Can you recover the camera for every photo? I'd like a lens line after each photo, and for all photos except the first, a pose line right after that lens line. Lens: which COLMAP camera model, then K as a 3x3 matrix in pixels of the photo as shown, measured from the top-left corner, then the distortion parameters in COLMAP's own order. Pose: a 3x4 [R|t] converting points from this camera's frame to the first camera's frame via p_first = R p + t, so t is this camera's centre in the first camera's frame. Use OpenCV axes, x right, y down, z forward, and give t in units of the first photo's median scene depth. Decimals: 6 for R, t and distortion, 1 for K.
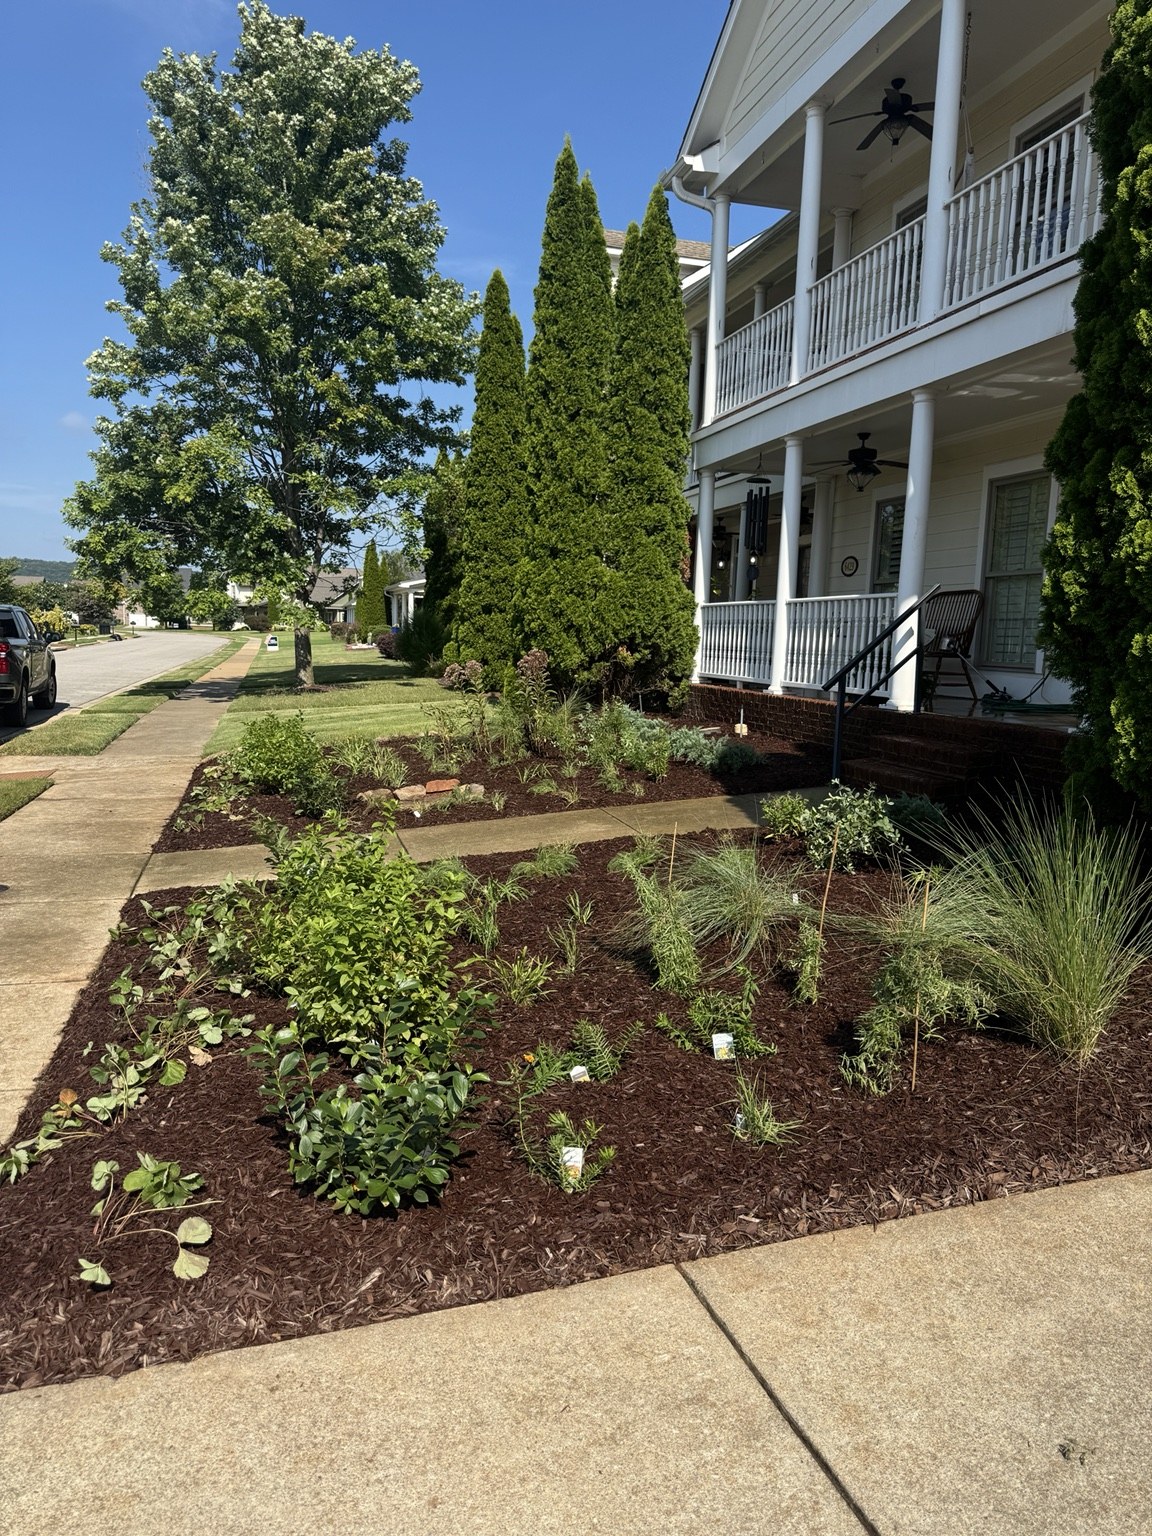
lens RADIAL K [[1140.3, 0, 576.0], [0, 1140.3, 768.0], [0, 0, 1]] dist [0.063622, -0.054236]
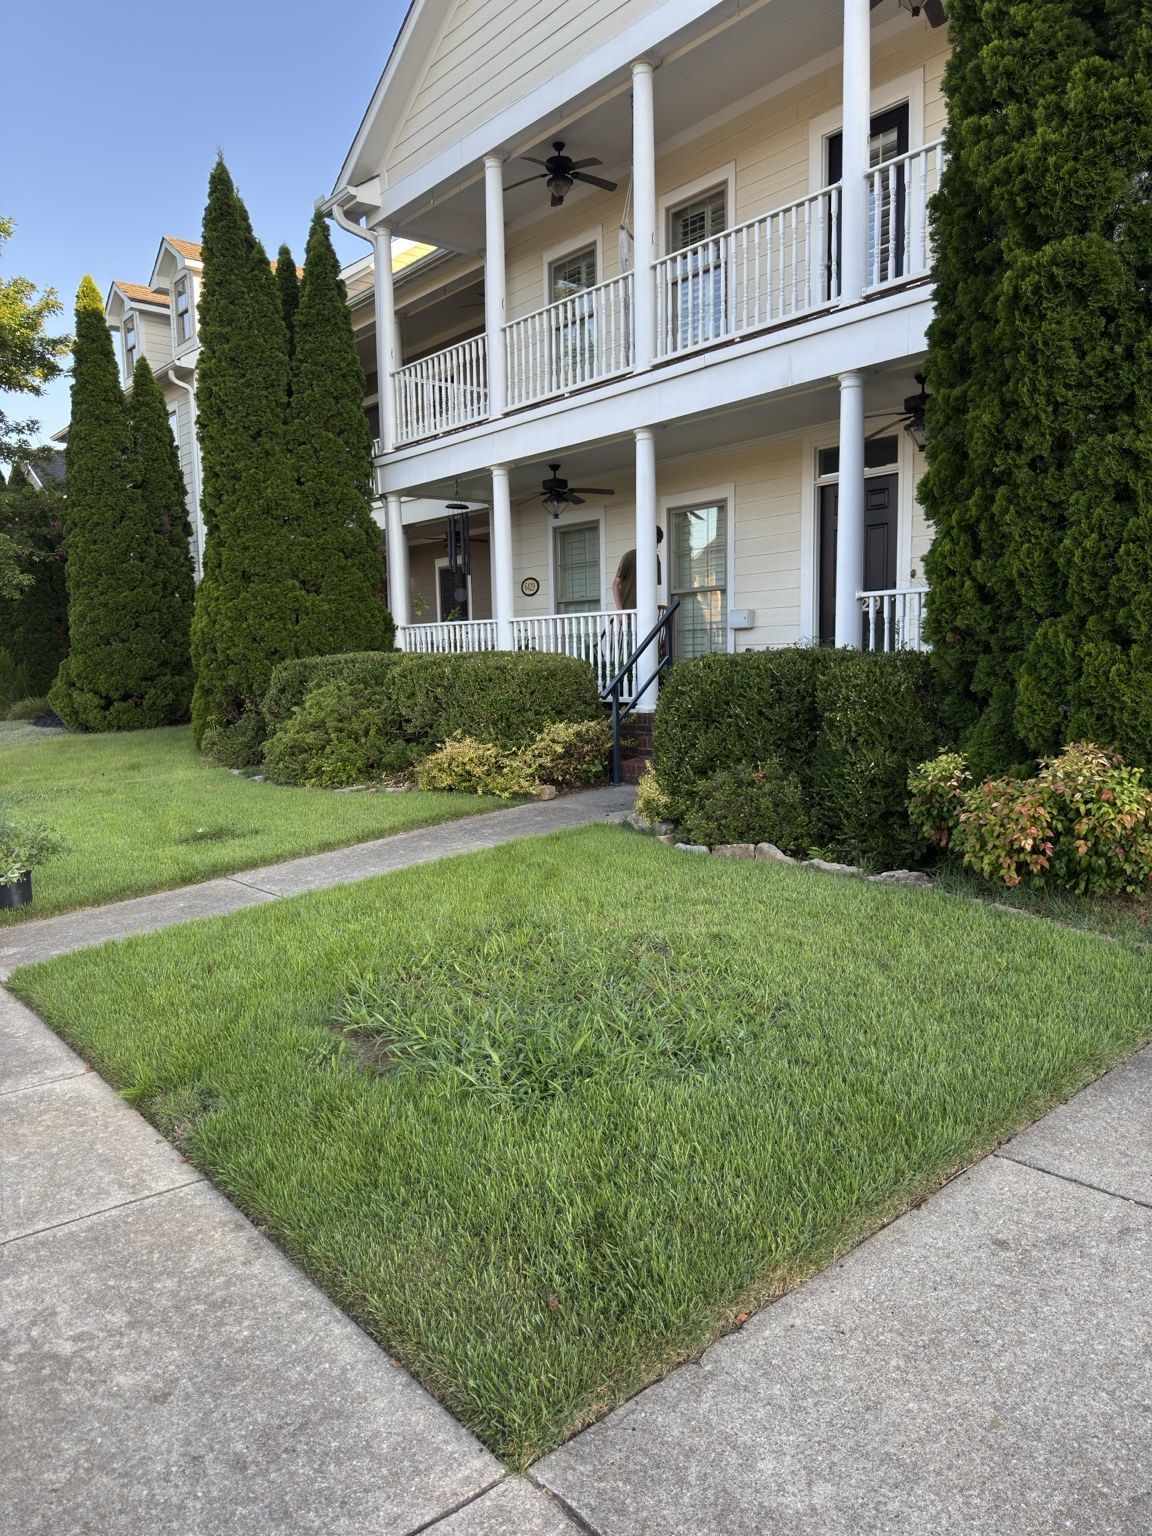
lens RADIAL K [[1140.3, 0, 576.0], [0, 1140.3, 768.0], [0, 0, 1]] dist [0.063622, -0.054236]
pose [[0.929299, -0.072050, 0.362231, -0.124184], [0.078797, 0.996883, -0.003867, -0.001490], [-0.360824, 0.032136, 0.932080, 0.000498]]
